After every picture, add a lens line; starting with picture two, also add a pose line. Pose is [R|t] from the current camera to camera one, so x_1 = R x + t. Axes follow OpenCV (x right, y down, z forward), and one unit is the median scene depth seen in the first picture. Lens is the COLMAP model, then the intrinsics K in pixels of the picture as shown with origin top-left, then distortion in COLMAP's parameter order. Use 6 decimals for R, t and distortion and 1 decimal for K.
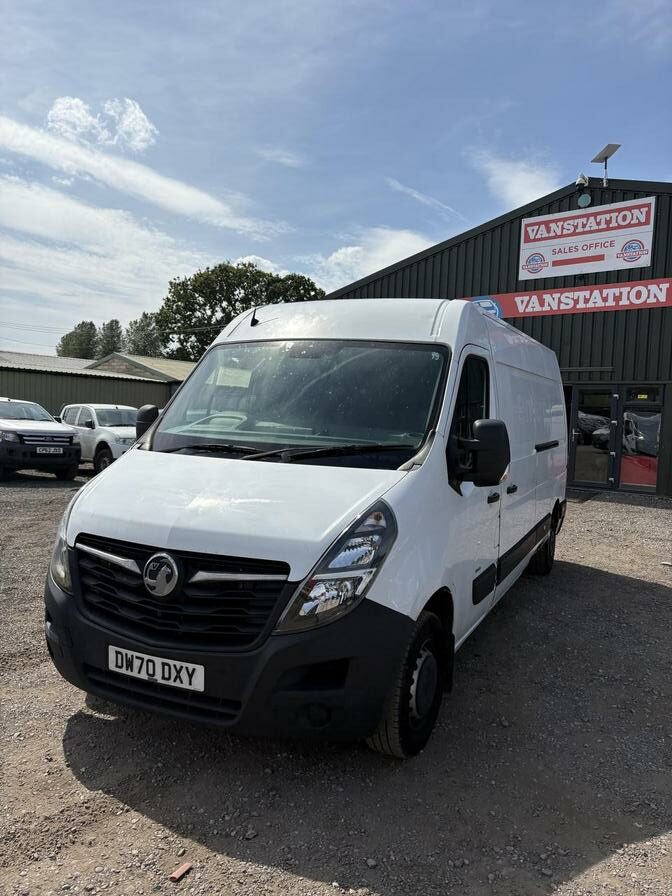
lens RADIAL K [[677.2, 0, 350.8], [0, 677.2, 446.7], [0, 0, 1]] dist [0.041290, -0.045293]
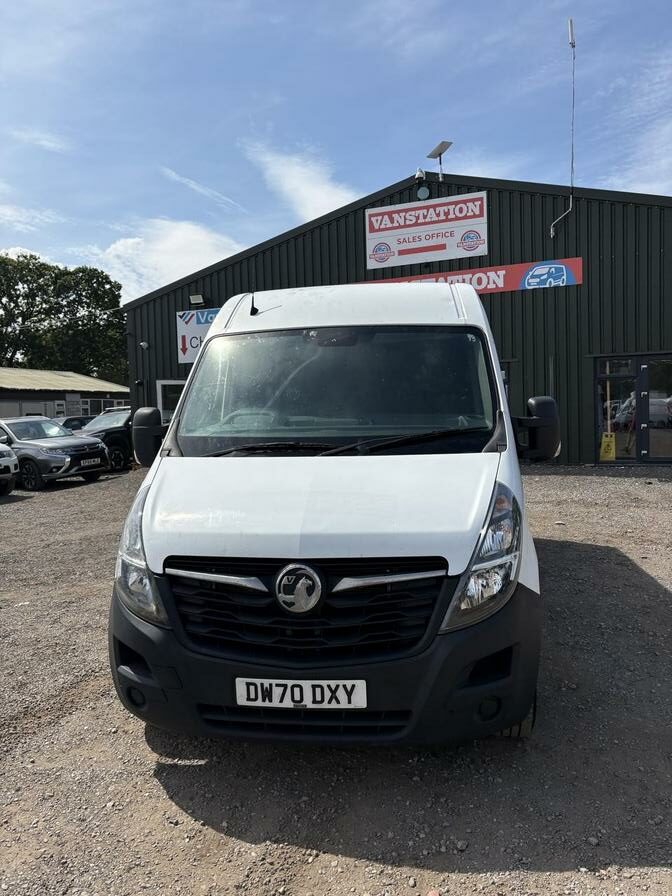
lens RADIAL K [[677.2, 0, 332.7], [0, 677.2, 441.3], [0, 0, 1]] dist [0.041290, -0.045293]
pose [[0.954594, -0.083172, 0.286065, -0.318828], [0.082398, 0.996490, 0.014766, -0.011101], [-0.286289, 0.009476, 0.958096, 0.081764]]
